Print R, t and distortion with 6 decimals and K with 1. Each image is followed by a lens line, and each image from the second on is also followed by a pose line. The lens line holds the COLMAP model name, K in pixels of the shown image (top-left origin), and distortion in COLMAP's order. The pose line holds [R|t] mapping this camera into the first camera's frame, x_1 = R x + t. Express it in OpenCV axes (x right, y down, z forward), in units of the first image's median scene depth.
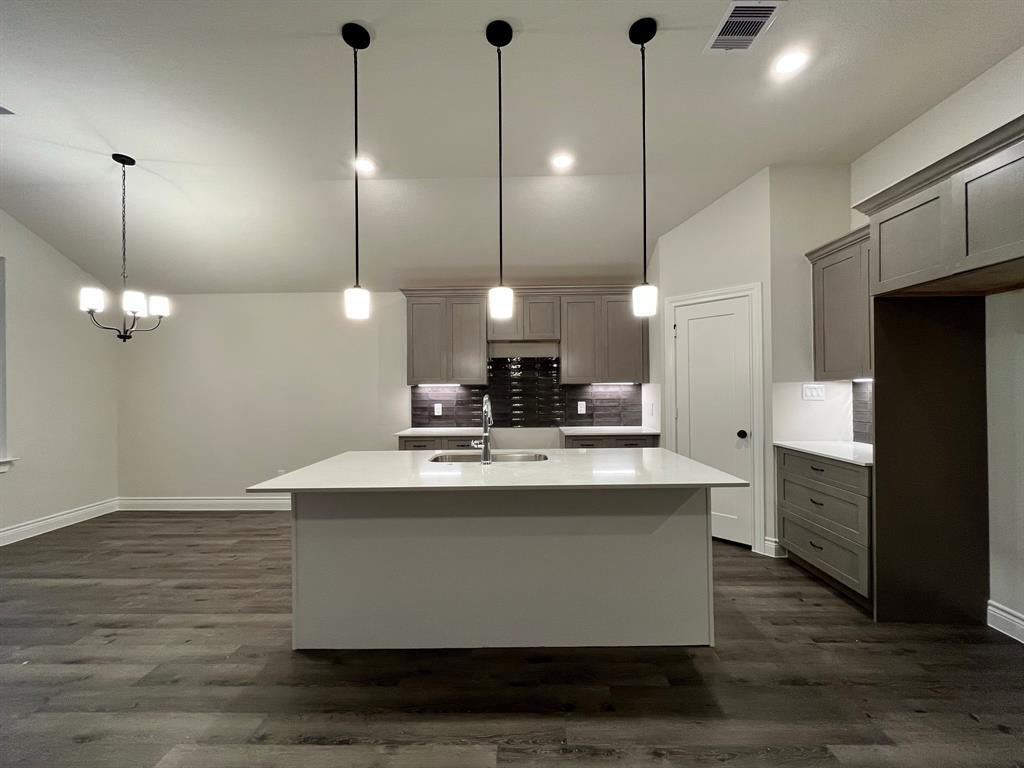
lens RADIAL K [[415.4, 0, 514.8], [0, 415.4, 387.0], [0, 0, 1]] dist [-0.004001, 0.000162]
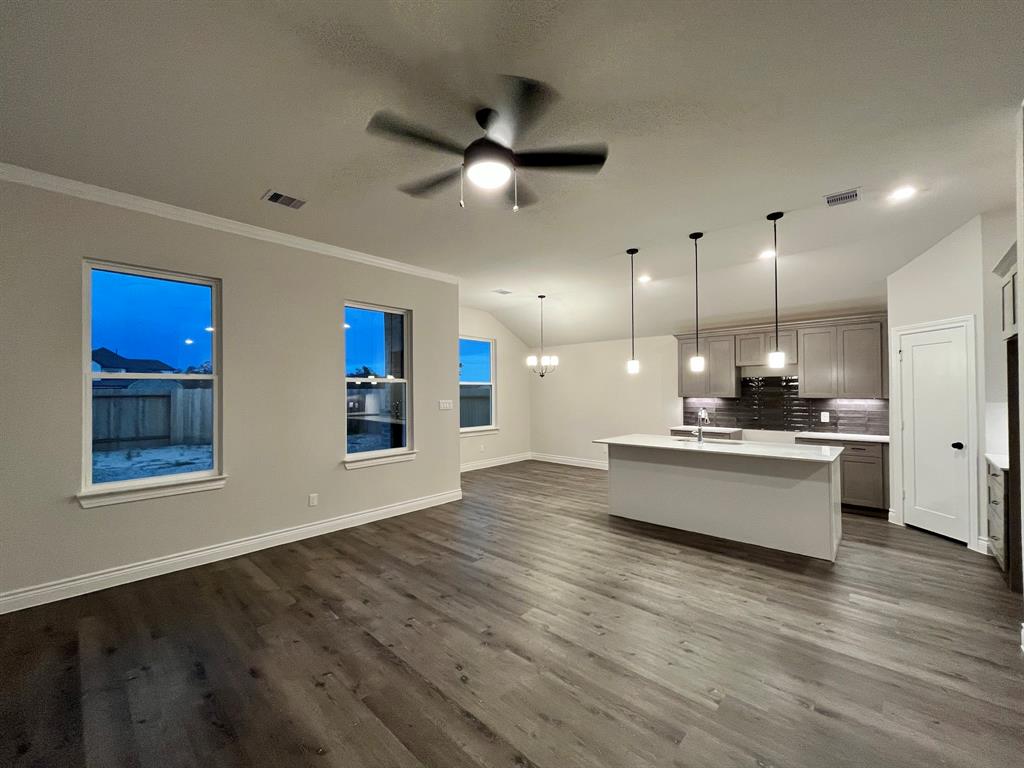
lens RADIAL K [[415.4, 0, 513.8], [0, 415.4, 387.1], [0, 0, 1]] dist [-0.004001, 0.000162]
pose [[0.743218, -0.002613, -0.669044, 0.365823], [0.000753, 0.999995, -0.003069, -0.043464], [0.669049, 0.001777, 0.743216, -0.632672]]
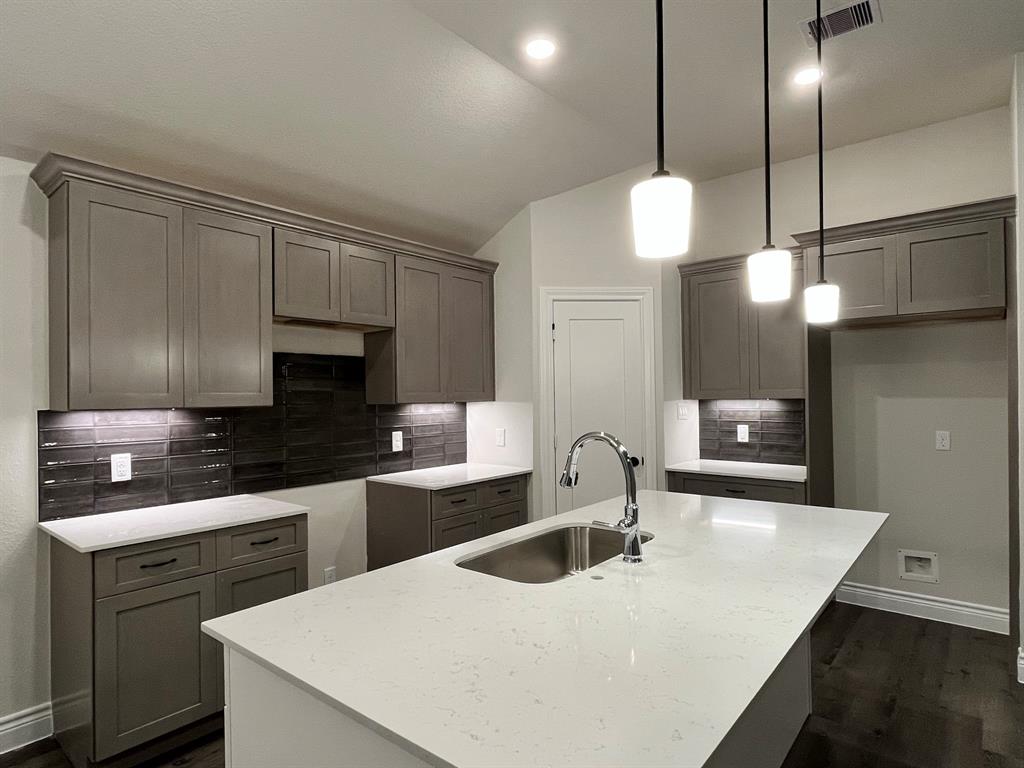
lens RADIAL K [[566.8, 0, 515.8], [0, 566.8, 391.8], [0, 0, 1]] dist [-0.003872, 0.000871]
pose [[0.627311, 0.005818, 0.778747, -0.468526], [0.004855, 0.999923, -0.011381, -0.016090], [-0.778754, 0.010920, 0.627234, 0.420474]]
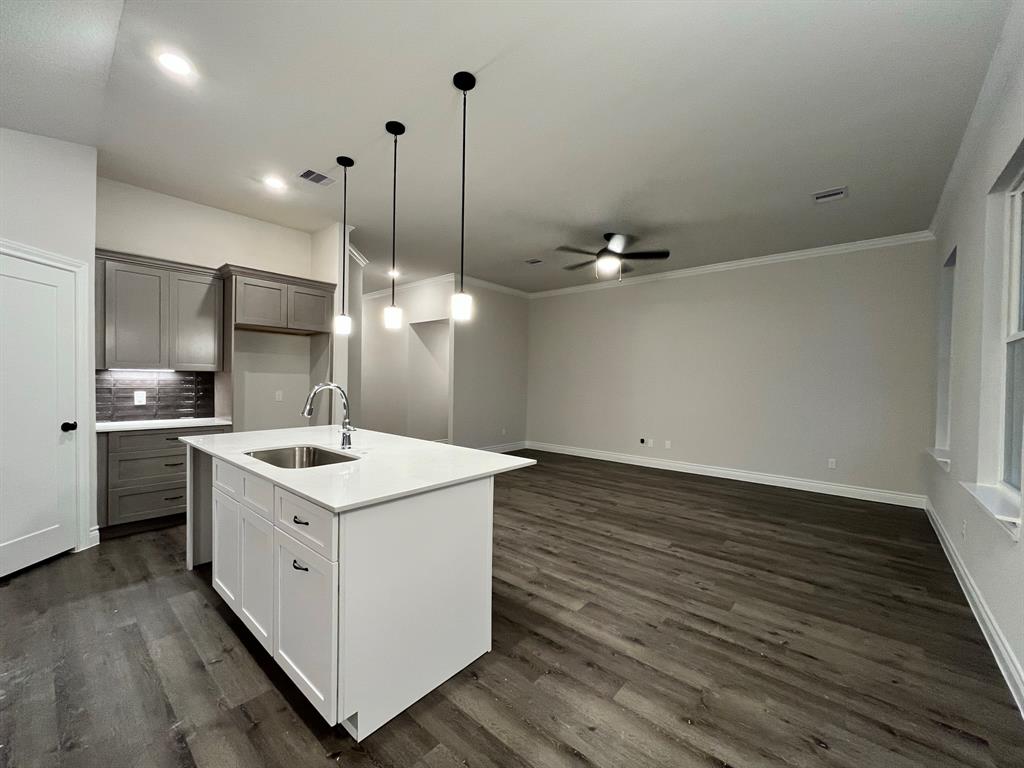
lens RADIAL K [[415.4, 0, 514.5], [0, 415.4, 386.6], [0, 0, 1]] dist [-0.004001, 0.000162]
pose [[-0.769454, -0.012400, 0.638582, -0.678303], [-0.011336, 0.999919, 0.005756, 0.011678], [-0.638602, -0.002810, -0.769532, 0.978091]]
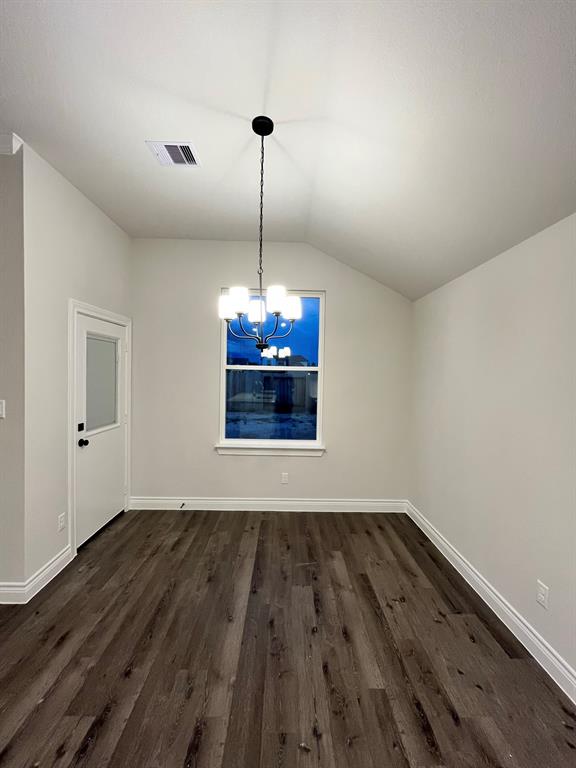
lens RADIAL K [[311.6, 0, 286.5], [0, 311.6, 384.2], [0, 0, 1]] dist [-0.004001, 0.000162]
pose [[0.032492, 0.030310, -0.999012, -0.266095], [-0.012952, 0.999469, 0.029903, -0.046998], [0.999388, 0.011968, 0.032867, 0.845895]]
